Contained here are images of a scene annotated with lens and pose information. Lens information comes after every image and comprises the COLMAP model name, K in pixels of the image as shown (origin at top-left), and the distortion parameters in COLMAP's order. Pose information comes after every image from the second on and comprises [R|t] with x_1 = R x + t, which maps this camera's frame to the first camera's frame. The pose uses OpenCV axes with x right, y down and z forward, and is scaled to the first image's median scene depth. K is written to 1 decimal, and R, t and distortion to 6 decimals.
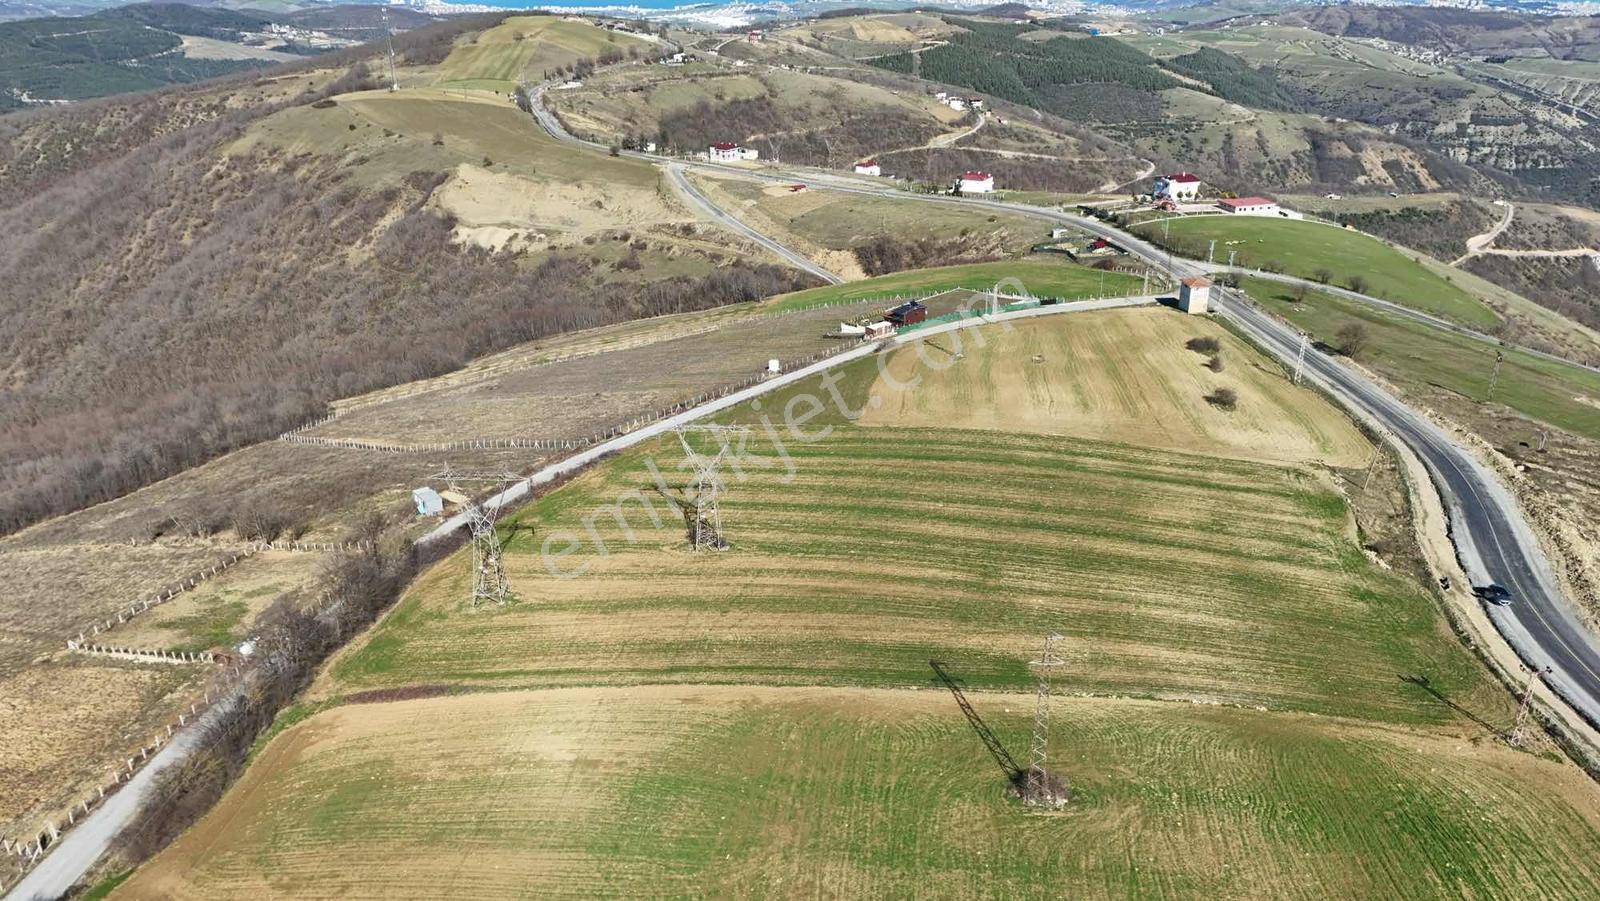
lens RADIAL K [[1167.1, 0, 796.0], [0, 1167.1, 455.6], [0, 0, 1]] dist [0.077559, -0.074686]
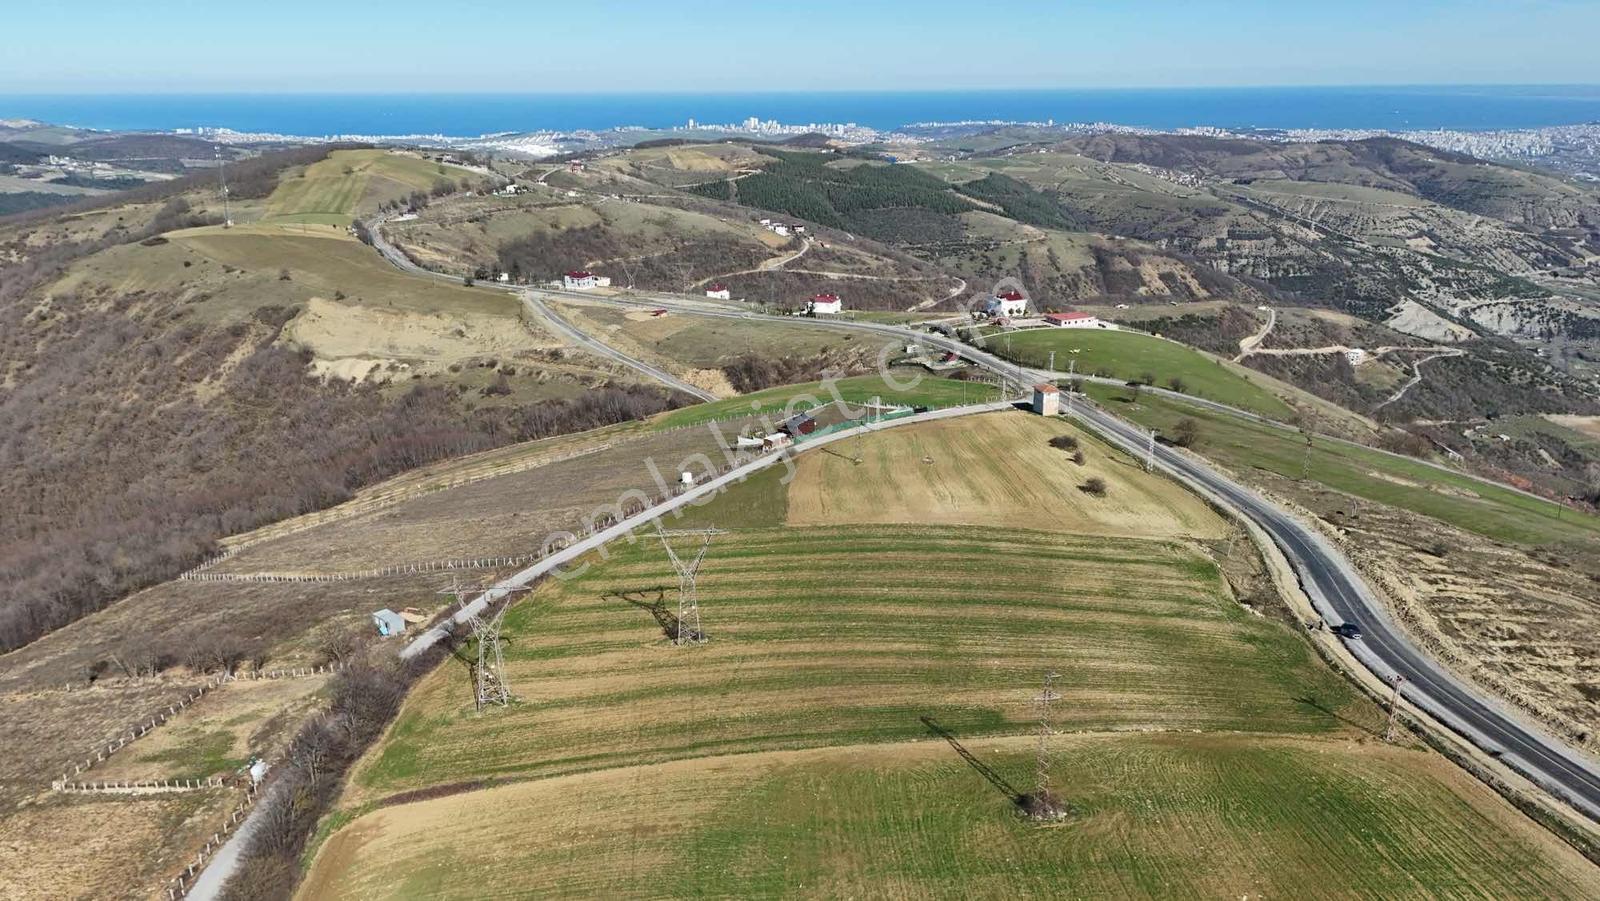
lens RADIAL K [[1167.1, 0, 796.0], [0, 1167.1, 455.6], [0, 0, 1]] dist [0.077559, -0.074686]
pose [[0.987444, -0.046227, 0.151053, -0.040846], [0.060686, 0.993856, -0.092560, 0.003822], [-0.145846, 0.100565, 0.984183, -0.038082]]
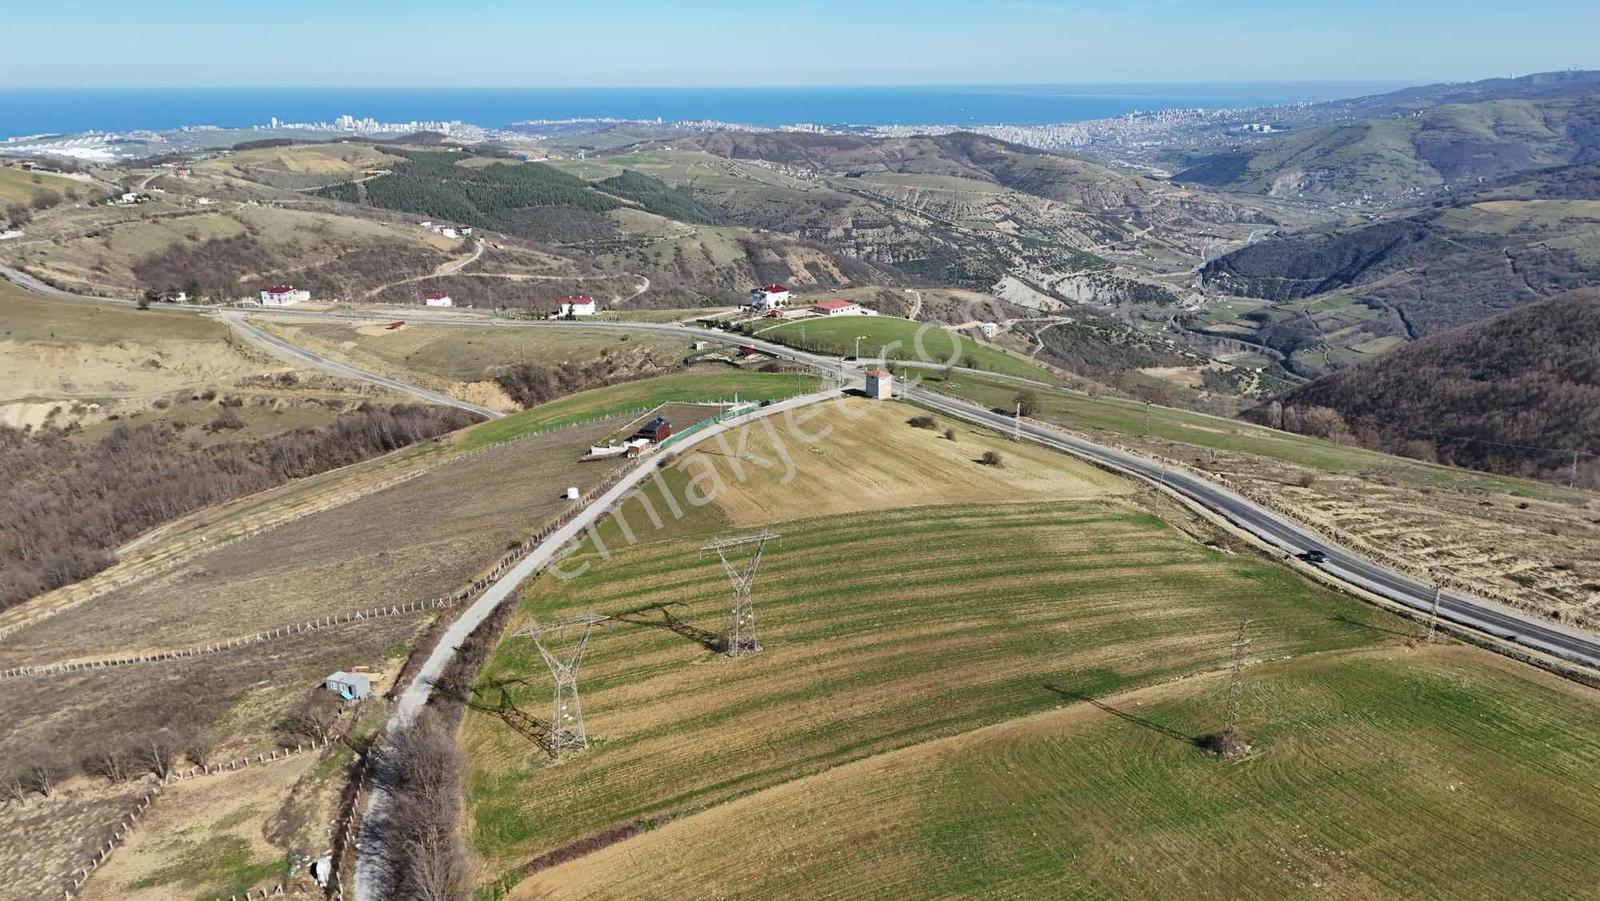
lens RADIAL K [[1165.7, 0, 796.1], [0, 1165.7, 457.1], [0, 0, 1]] dist [0.081799, -0.078209]
pose [[0.887673, -0.140637, 0.438472, -0.146070], [0.181301, 0.982049, -0.052053, -0.009964], [-0.423280, 0.125701, 0.897236, -0.004350]]
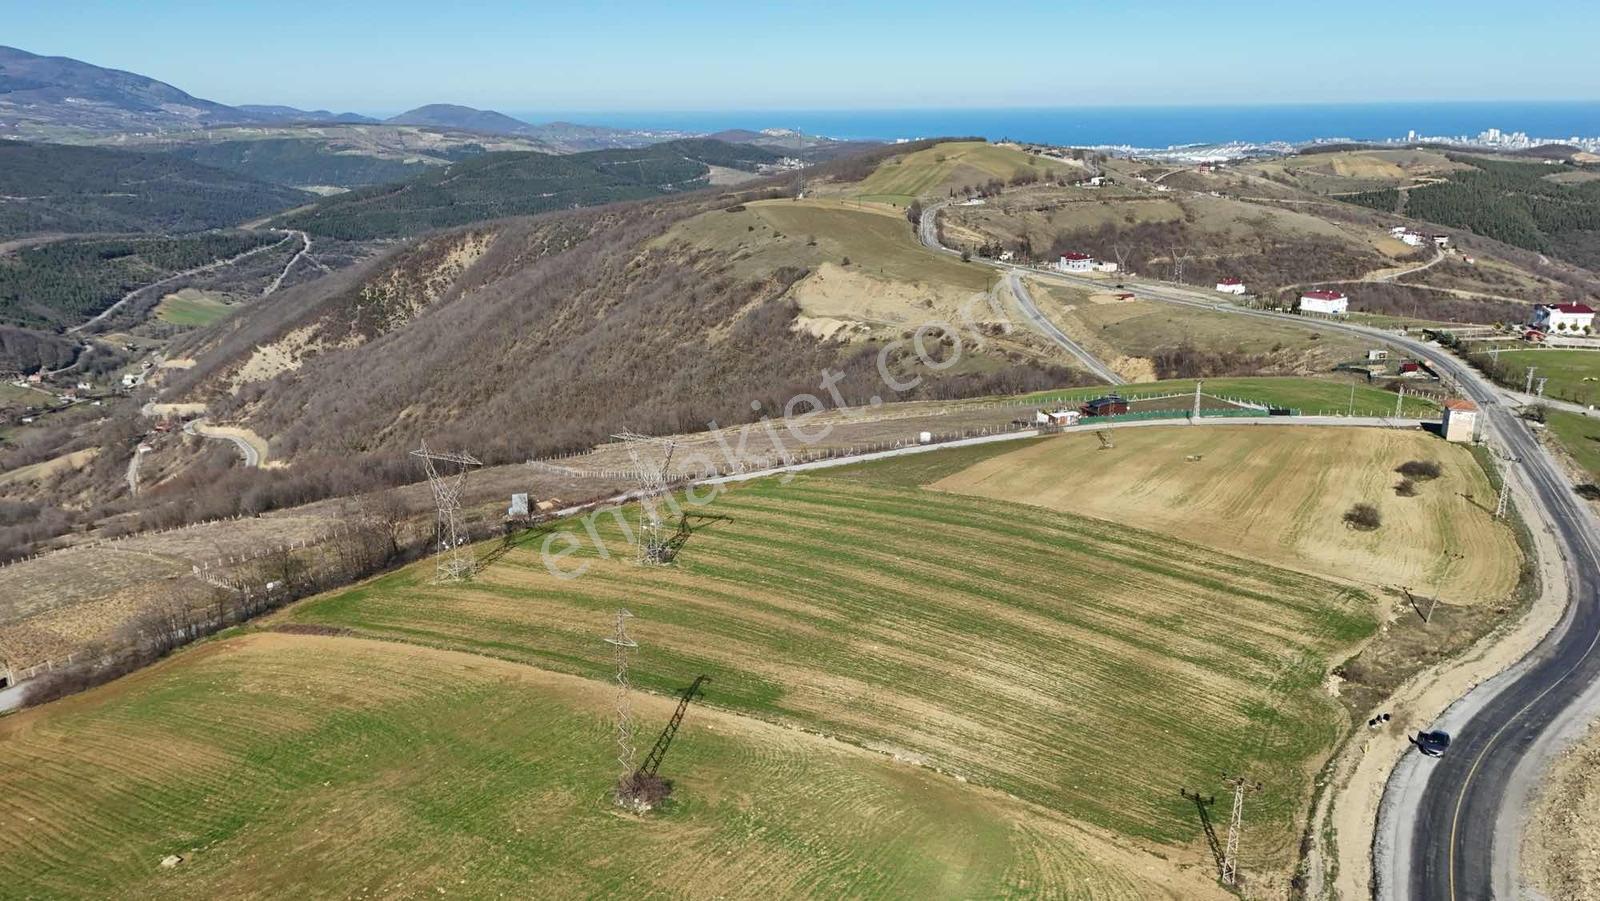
lens RADIAL K [[1165.7, 0, 796.1], [0, 1165.7, 457.1], [0, 0, 1]] dist [0.081799, -0.078209]
pose [[0.922071, 0.114361, -0.369739, 0.122294], [-0.152713, 0.985338, -0.076076, 0.014576], [0.355618, 0.126612, 0.926016, 0.030303]]
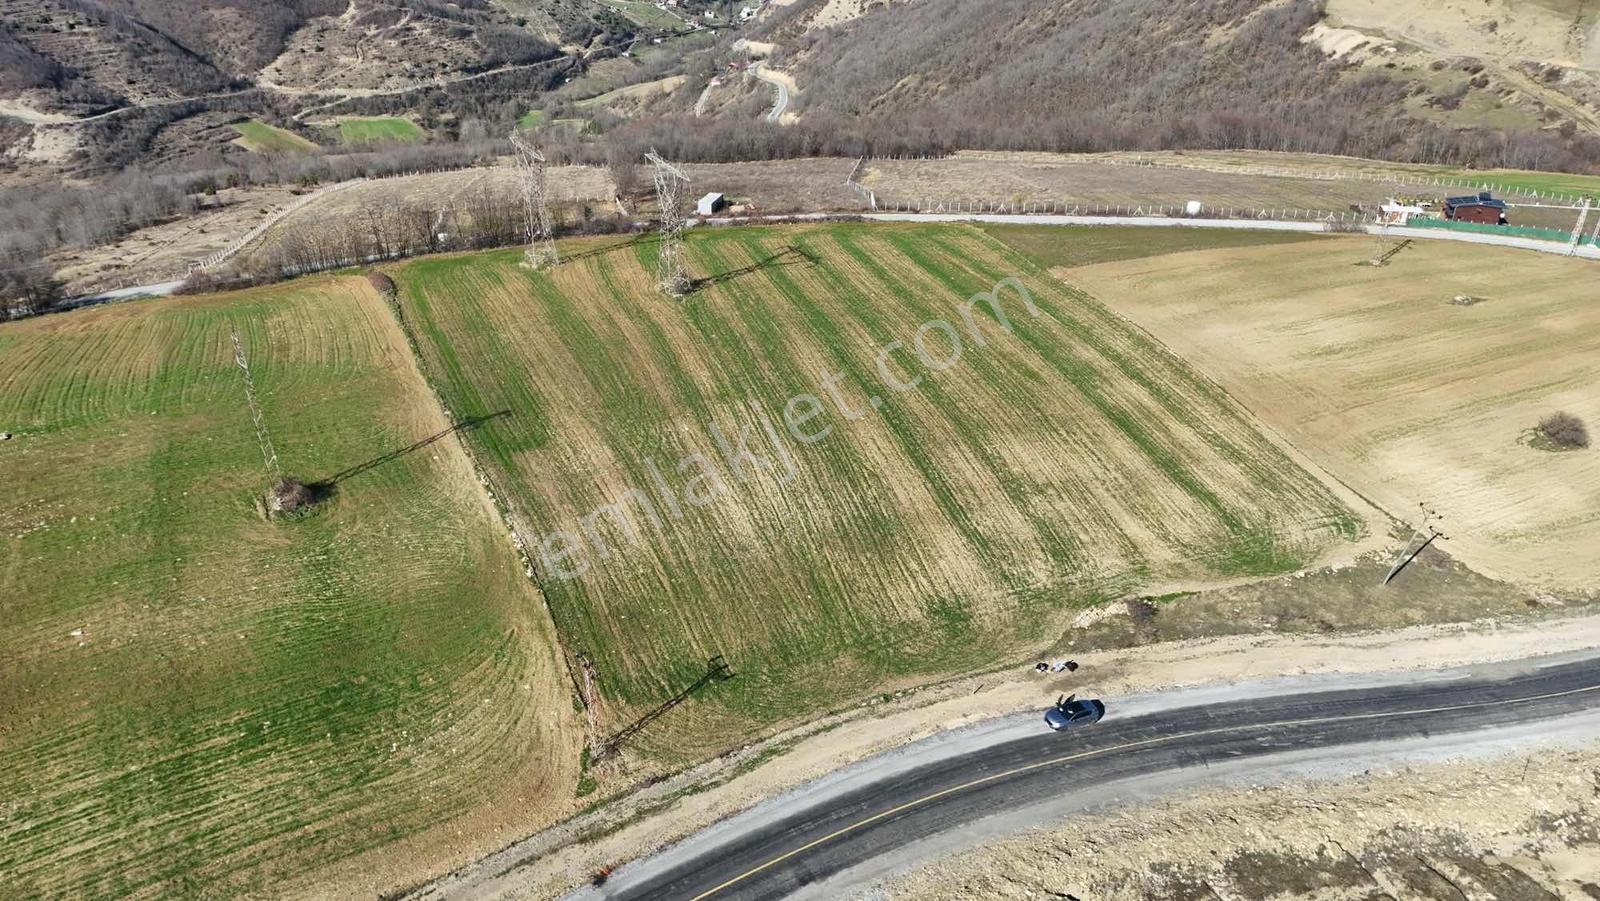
lens RADIAL K [[1167.1, 0, 796.0], [0, 1167.1, 455.6], [0, 0, 1]] dist [0.077559, -0.074686]
pose [[0.602388, 0.430481, -0.672172, 0.224079], [-0.319194, 0.901758, 0.291459, -0.036995], [0.731604, 0.038982, 0.680614, 0.119411]]
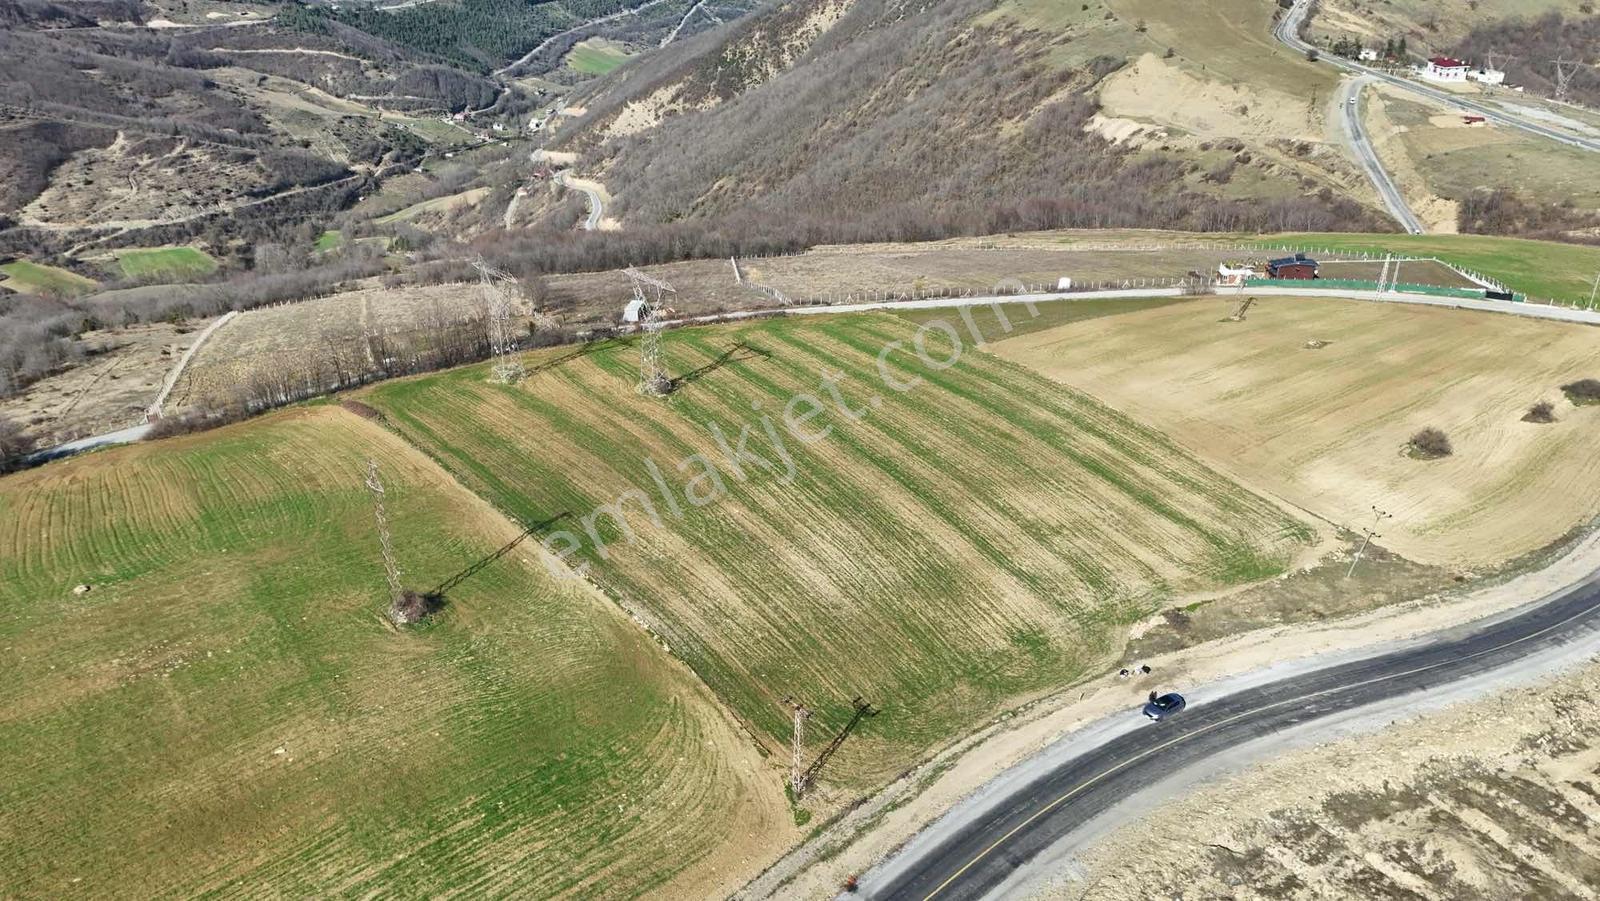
lens RADIAL K [[1167.5, 0, 795.3], [0, 1167.5, 451.6], [0, 0, 1]] dist [0.078001, -0.075308]
pose [[0.742949, 0.311177, -0.592617, 0.210342], [-0.262527, 0.949893, 0.169656, -0.026673], [0.615716, 0.029533, 0.787415, 0.067171]]
